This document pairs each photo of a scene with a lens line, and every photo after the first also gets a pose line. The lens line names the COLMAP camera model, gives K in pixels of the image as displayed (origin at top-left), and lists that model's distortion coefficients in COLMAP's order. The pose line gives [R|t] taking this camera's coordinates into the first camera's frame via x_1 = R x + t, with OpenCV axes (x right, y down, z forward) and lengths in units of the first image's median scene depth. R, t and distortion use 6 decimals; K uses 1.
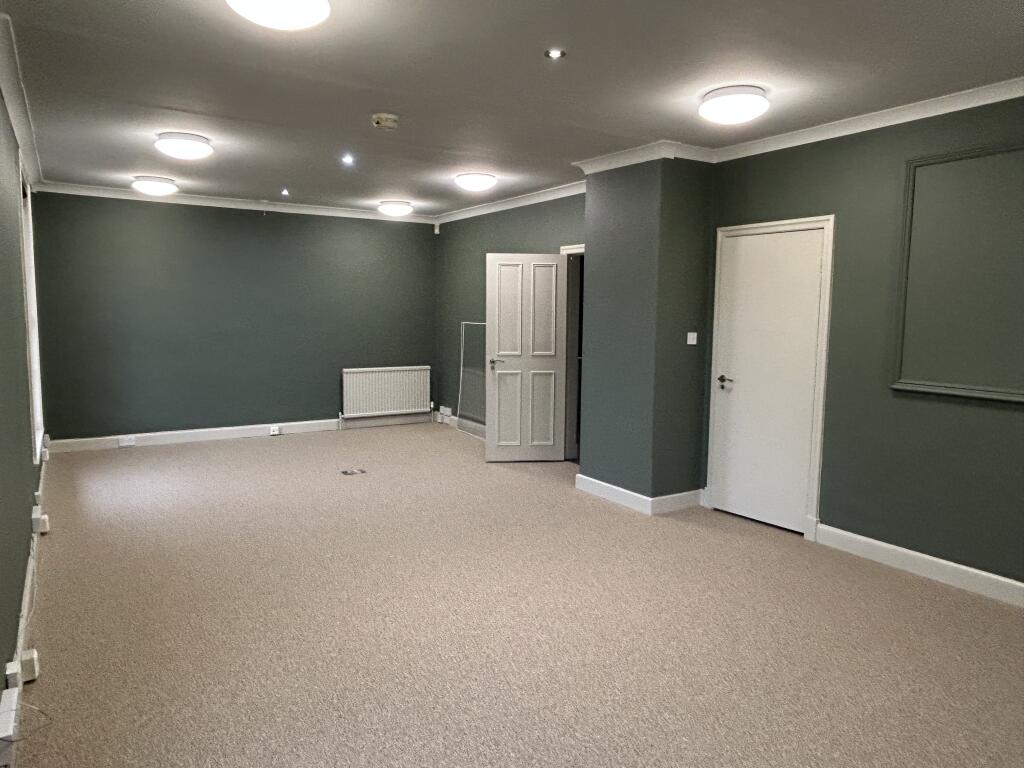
lens RADIAL K [[694.6, 0, 512.0], [0, 694.6, 384.0], [0, 0, 1]] dist [-0.001103, 0.000492]
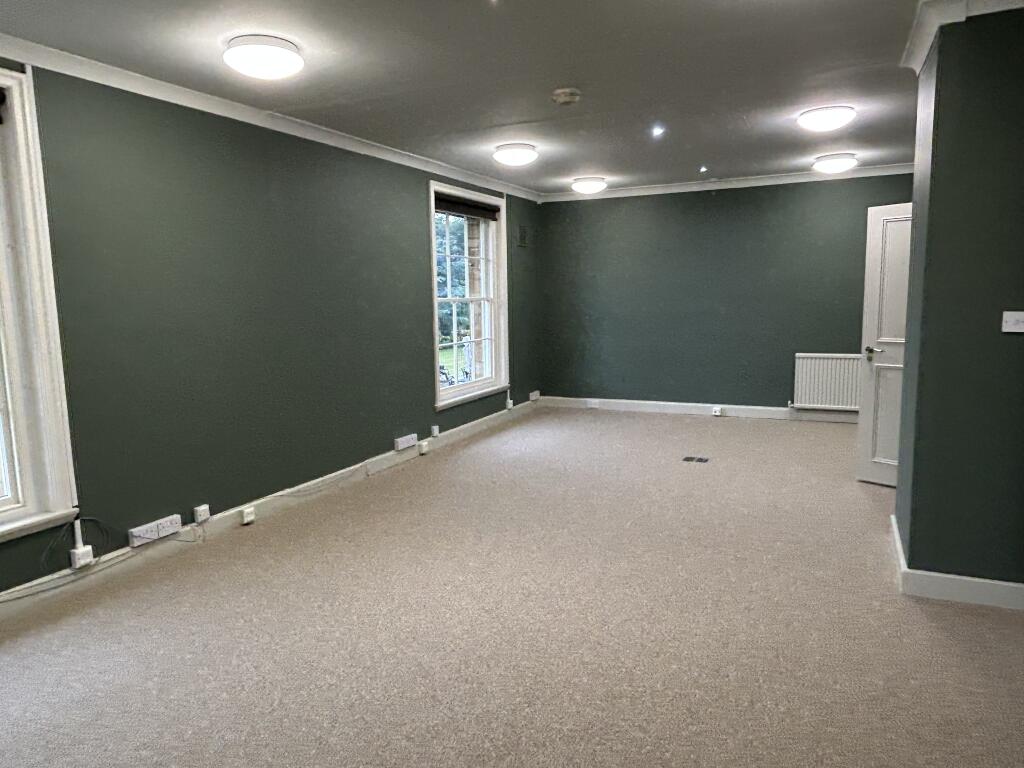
lens RADIAL K [[695.2, 0, 512.0], [0, 695.2, 384.0], [0, 0, 1]] dist [0.077226, 0.000373]
pose [[0.557685, 0.087222, -0.825457, 0.354317], [-0.065624, 0.995984, 0.060905, -0.015399], [0.827454, 0.020204, 0.561169, 0.213990]]
